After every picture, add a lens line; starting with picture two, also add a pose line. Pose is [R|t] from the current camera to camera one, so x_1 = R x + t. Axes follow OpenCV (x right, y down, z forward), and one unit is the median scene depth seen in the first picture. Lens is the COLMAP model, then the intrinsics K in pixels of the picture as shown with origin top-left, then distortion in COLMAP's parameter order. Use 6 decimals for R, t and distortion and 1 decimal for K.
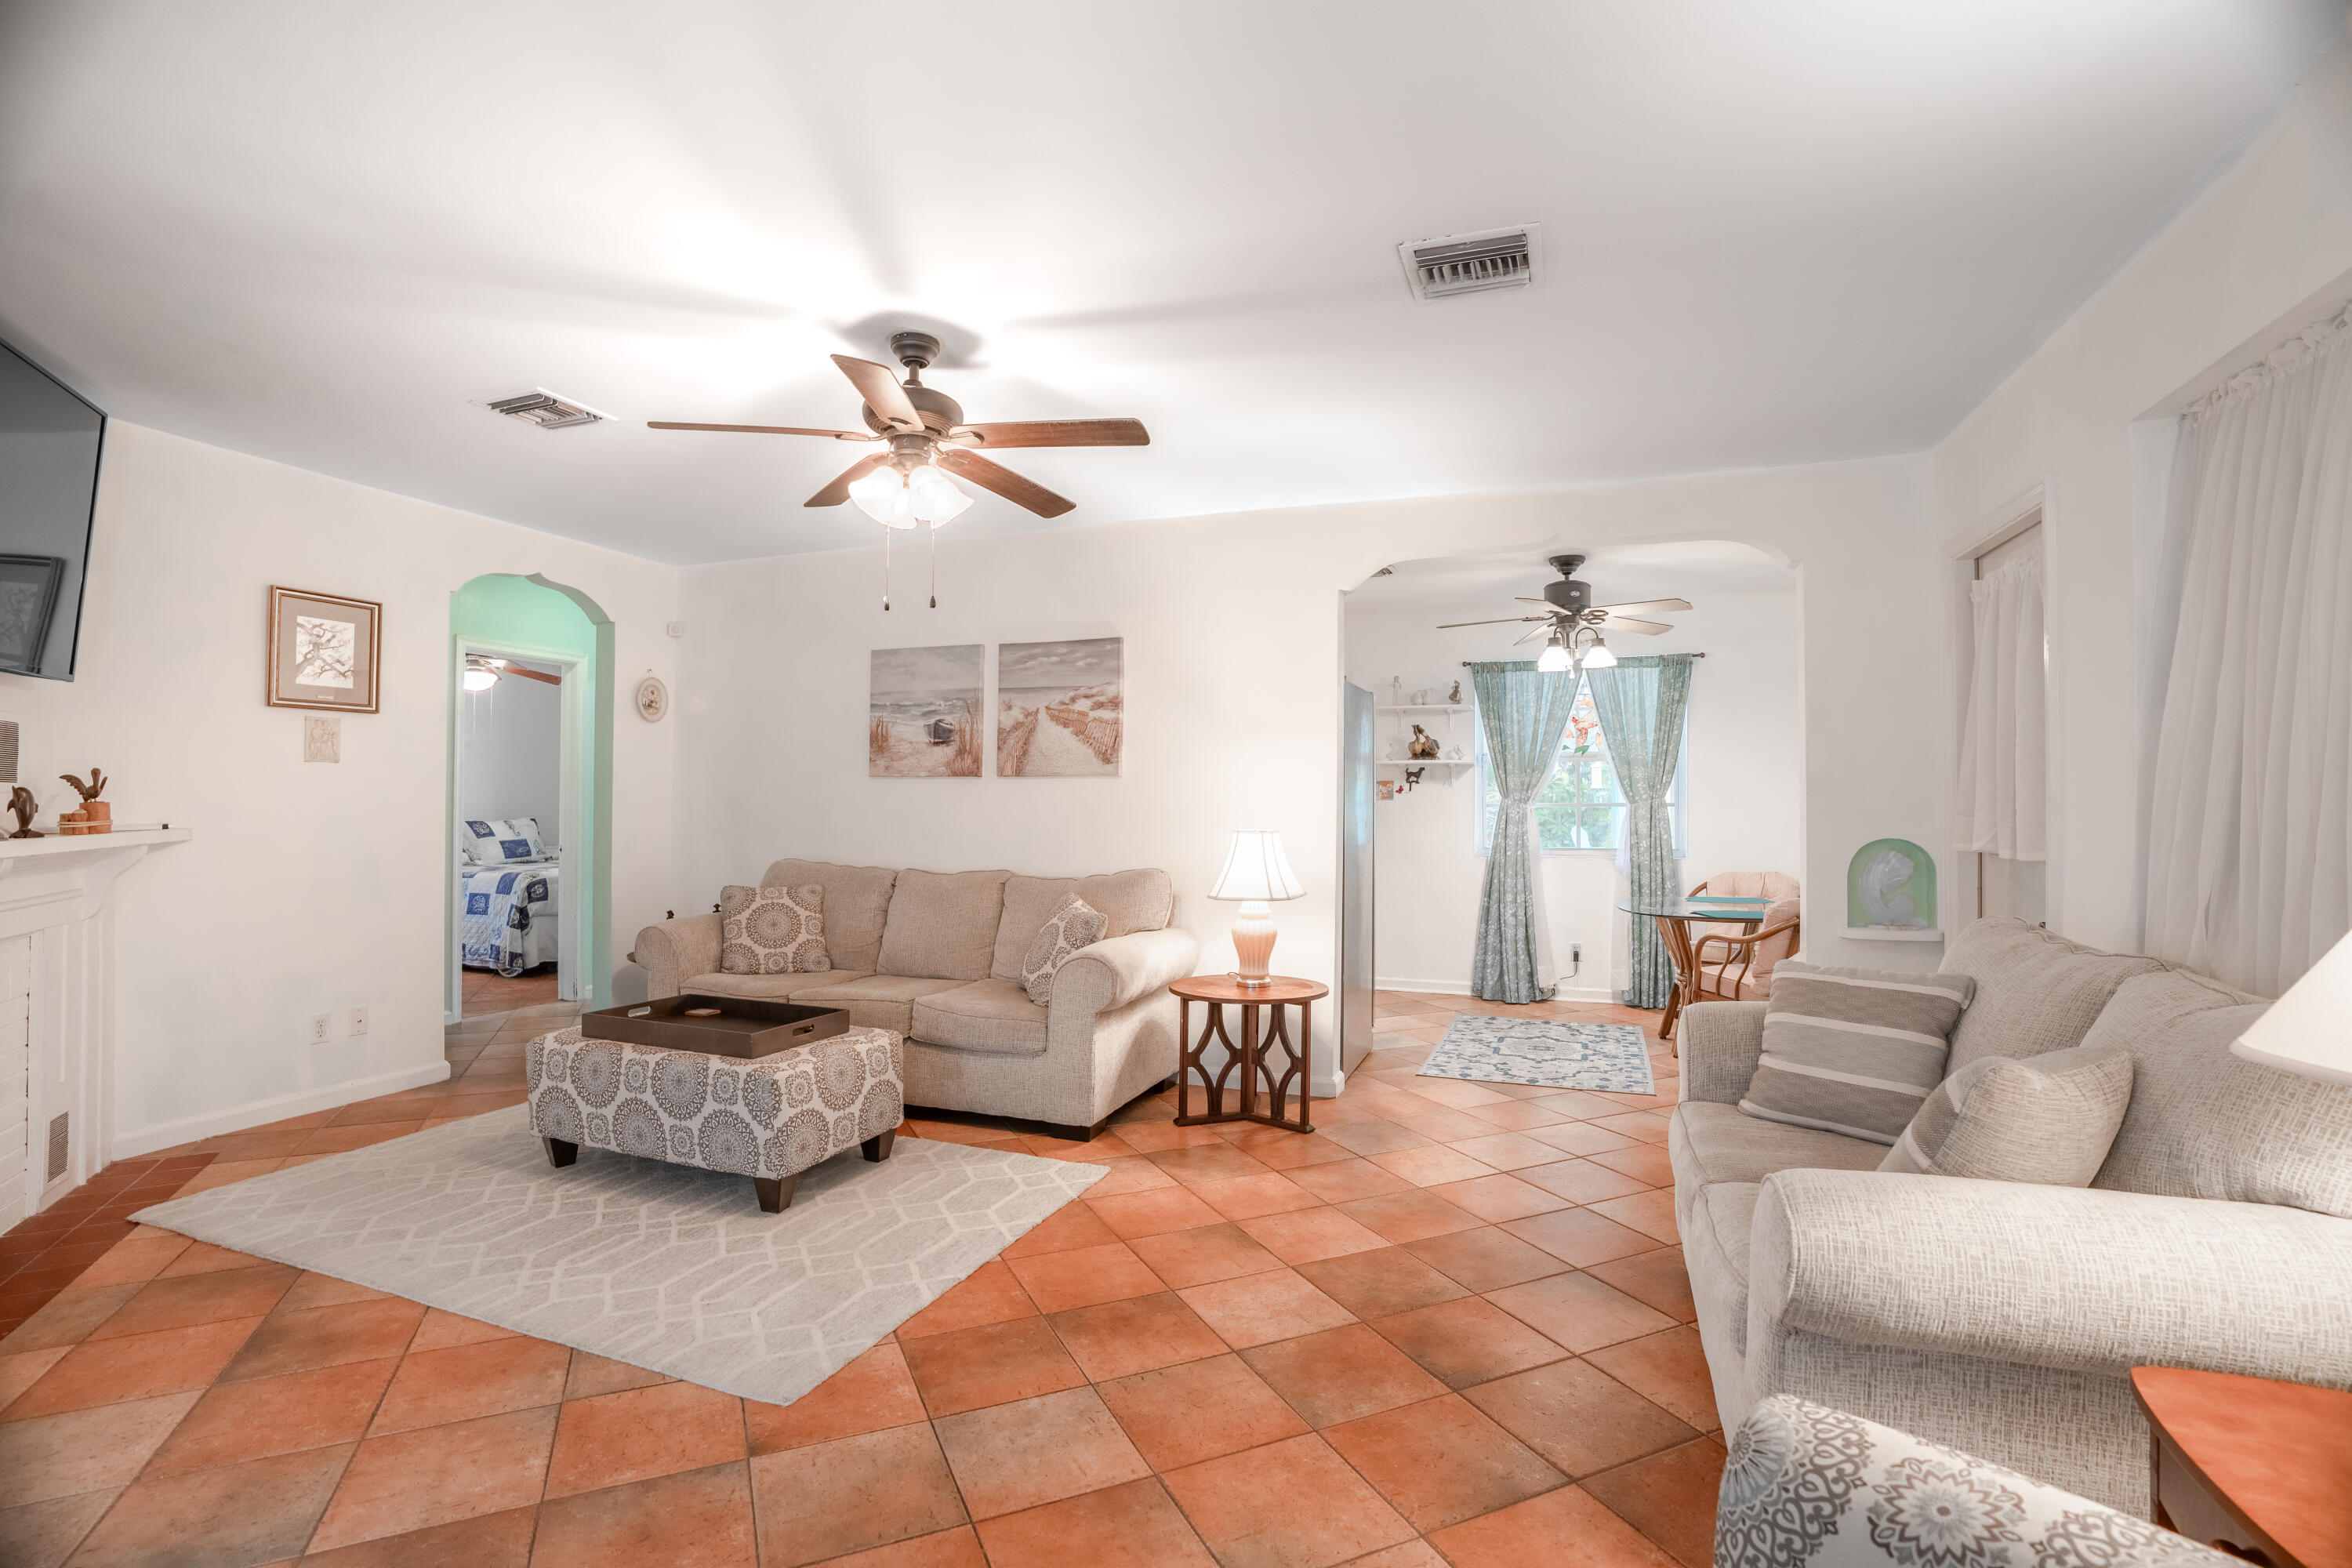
lens RADIAL K [[1097.8, 0, 1176.0], [0, 1097.8, 784.0], [0, 0, 1]] dist [-0.072785, 0.030191]
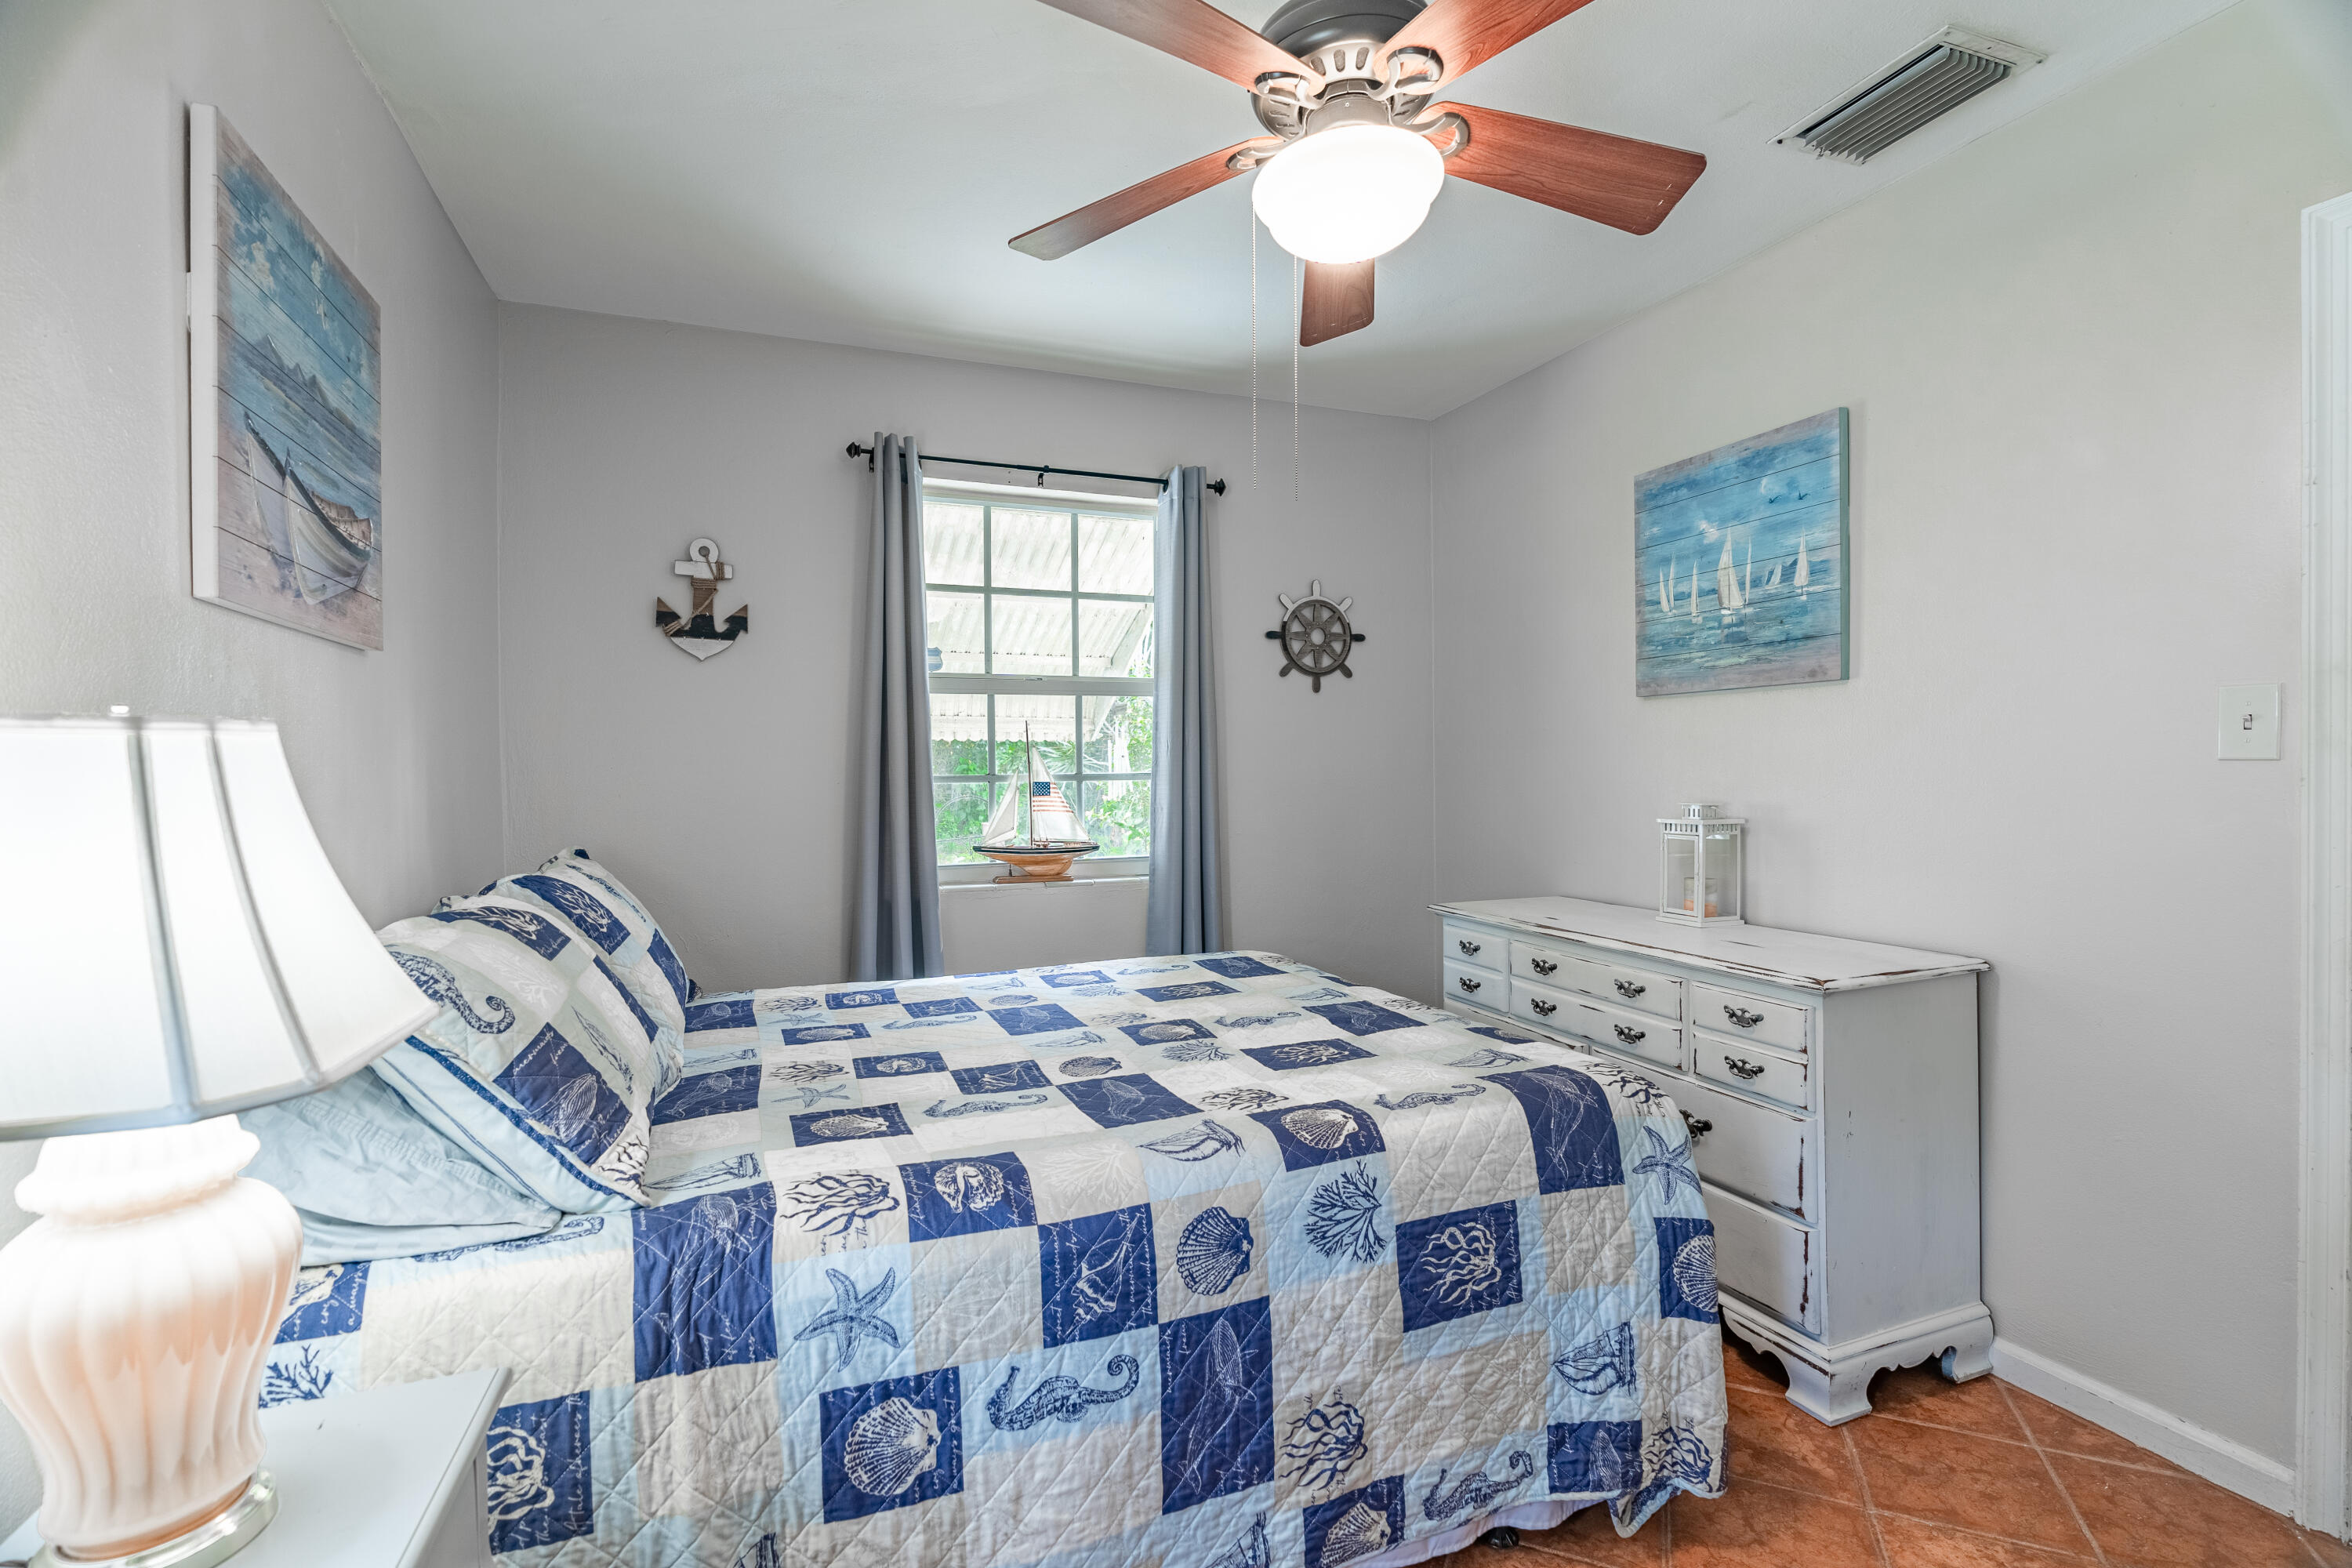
lens RADIAL K [[1068.3, 0, 1179.8], [0, 1068.3, 783.9], [0, 0, 1]] dist [-0.008124, 0.001580]
pose [[0.744979, -0.016534, 0.666883, -1.436346], [-0.002325, 0.999622, 0.027381, 0.017560], [-0.667084, -0.021949, 0.744659, 1.512098]]
